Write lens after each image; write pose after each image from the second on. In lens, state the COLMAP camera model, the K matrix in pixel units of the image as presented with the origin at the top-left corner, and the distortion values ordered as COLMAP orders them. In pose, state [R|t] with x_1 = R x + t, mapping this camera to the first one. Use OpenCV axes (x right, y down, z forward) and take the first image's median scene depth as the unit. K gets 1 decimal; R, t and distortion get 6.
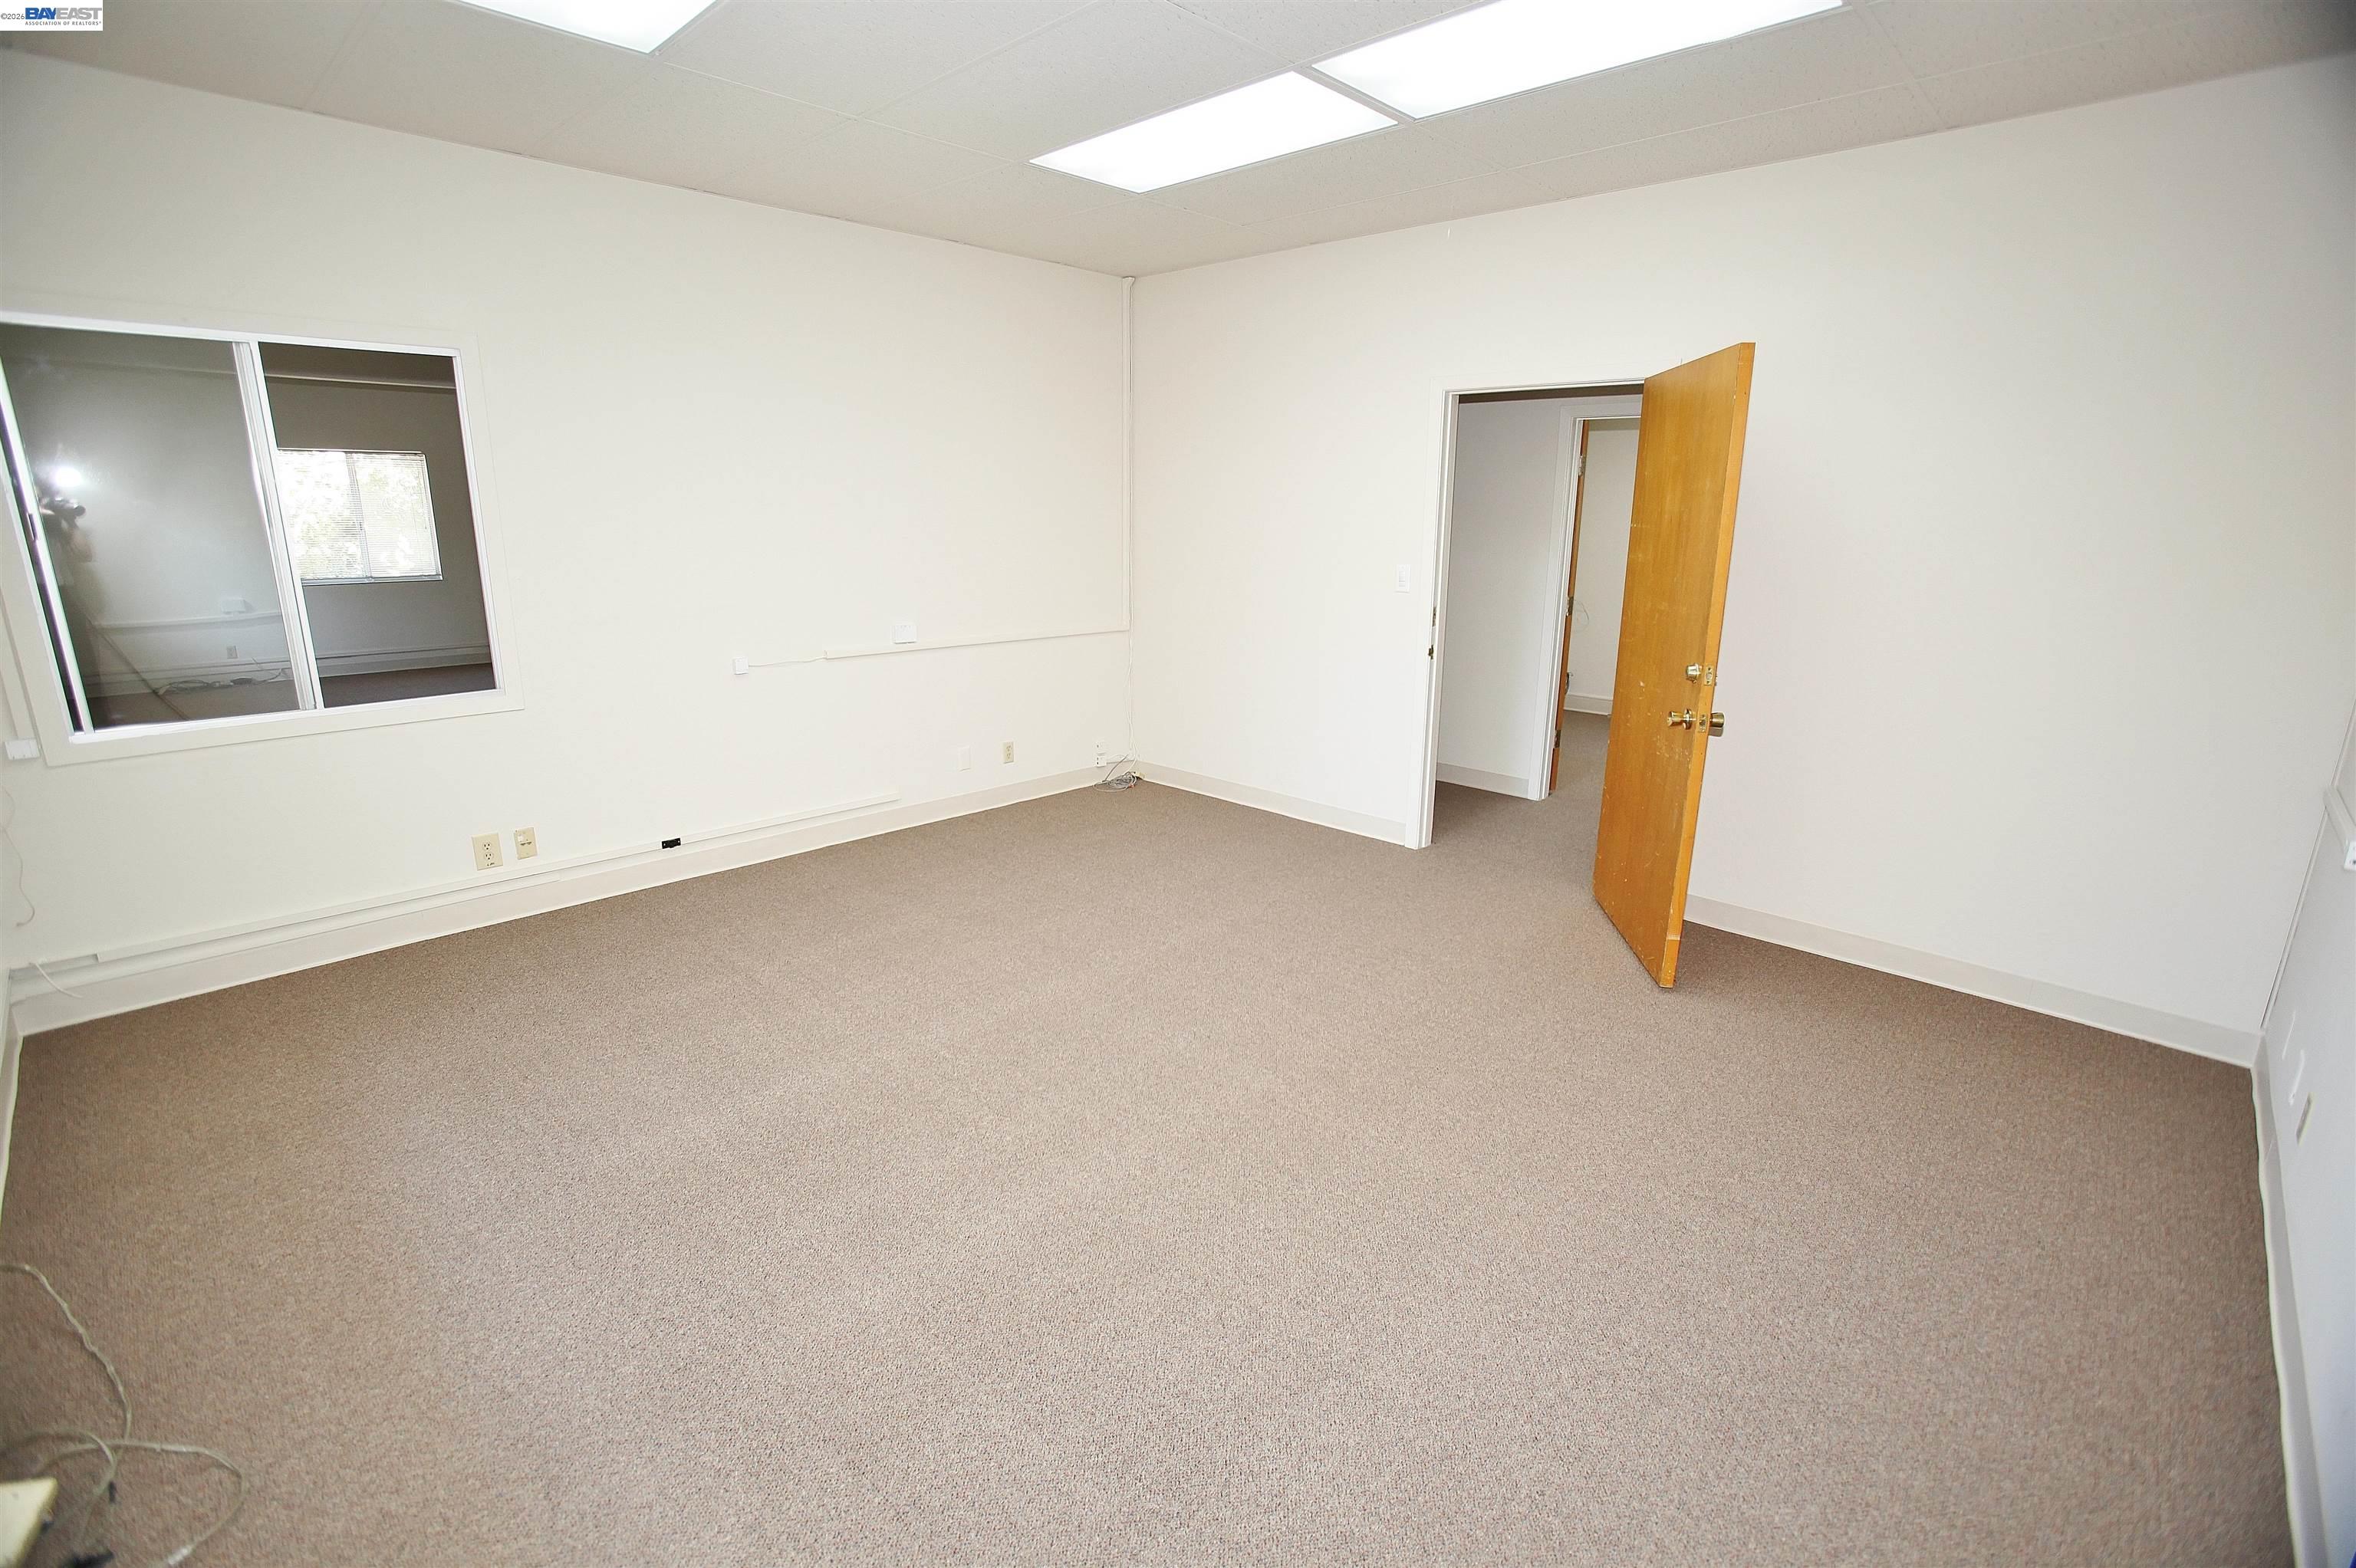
lens RADIAL K [[1083.1, 0, 1178.4], [0, 1083.1, 779.9], [0, 0, 1]] dist [-0.000419, -0.000035]
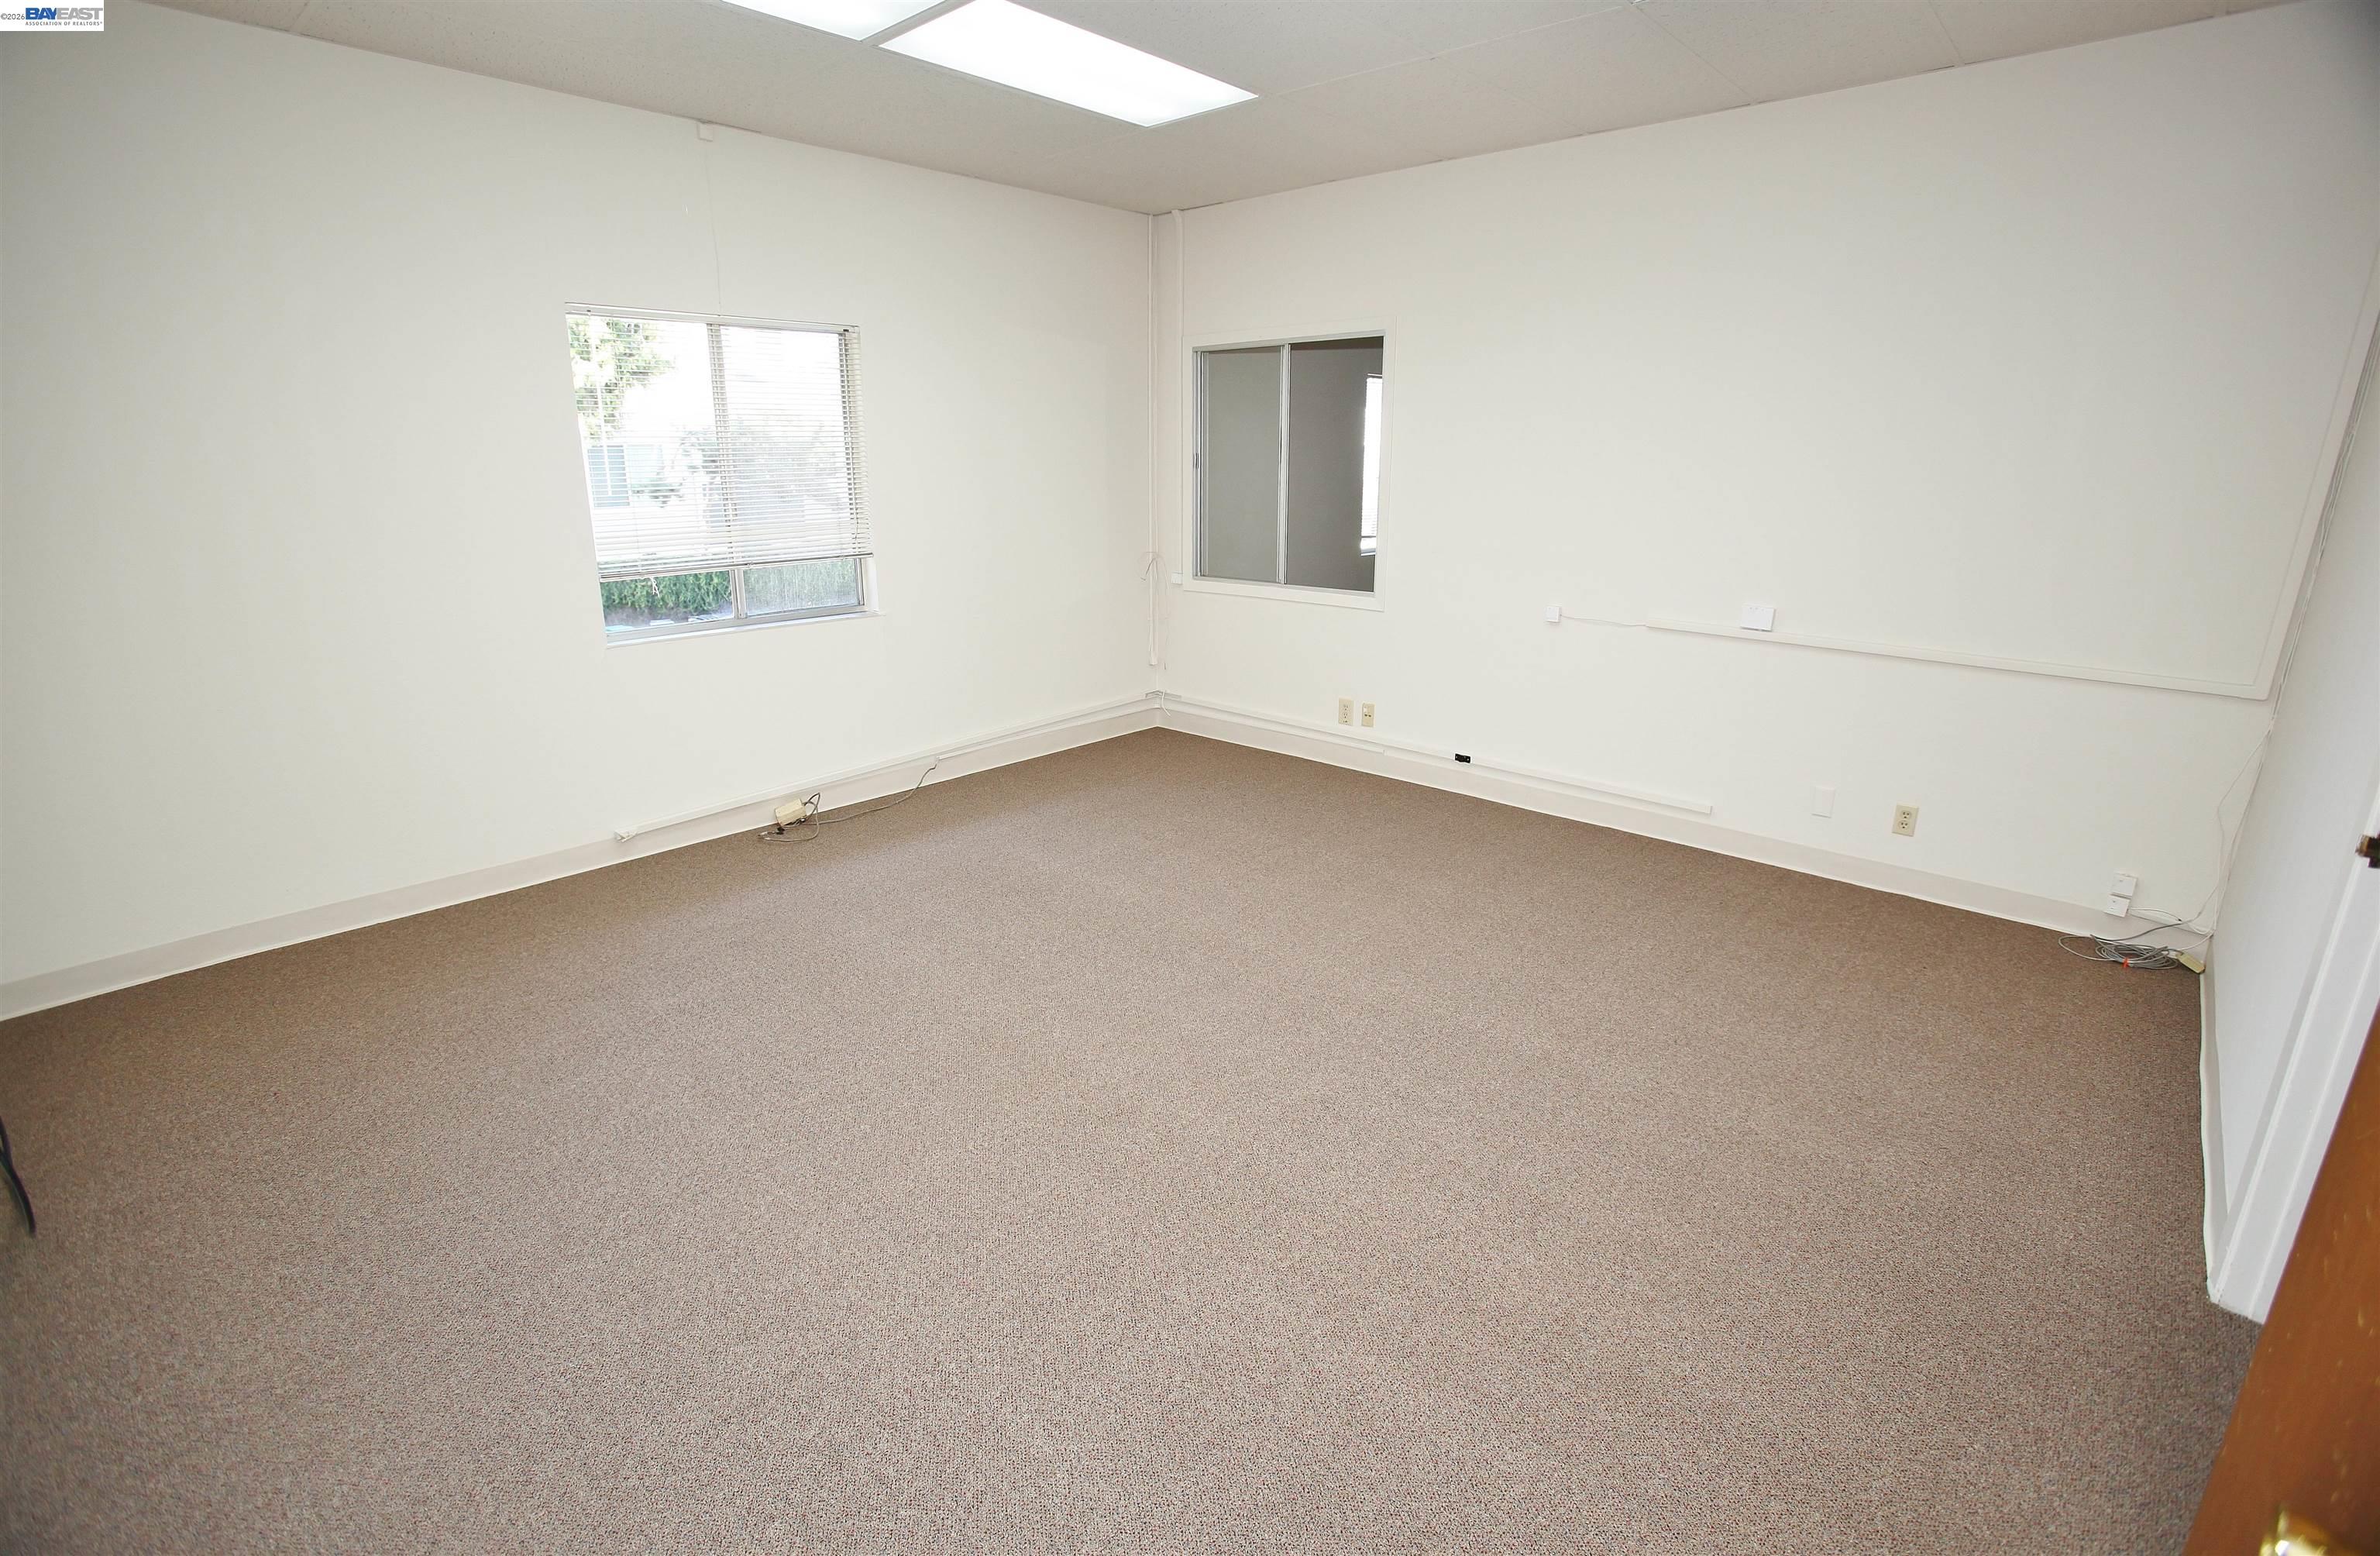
lens RADIAL K [[1130.8, 0, 1193.4], [0, 1130.8, 777.0], [0, 0, 1]] dist [0.000707, 0.000266]
pose [[0.059144, 0.283332, -0.957196, 0.630815], [-0.257499, 0.930755, 0.259595, -0.153685], [0.964467, 0.231124, 0.128006, 0.588982]]
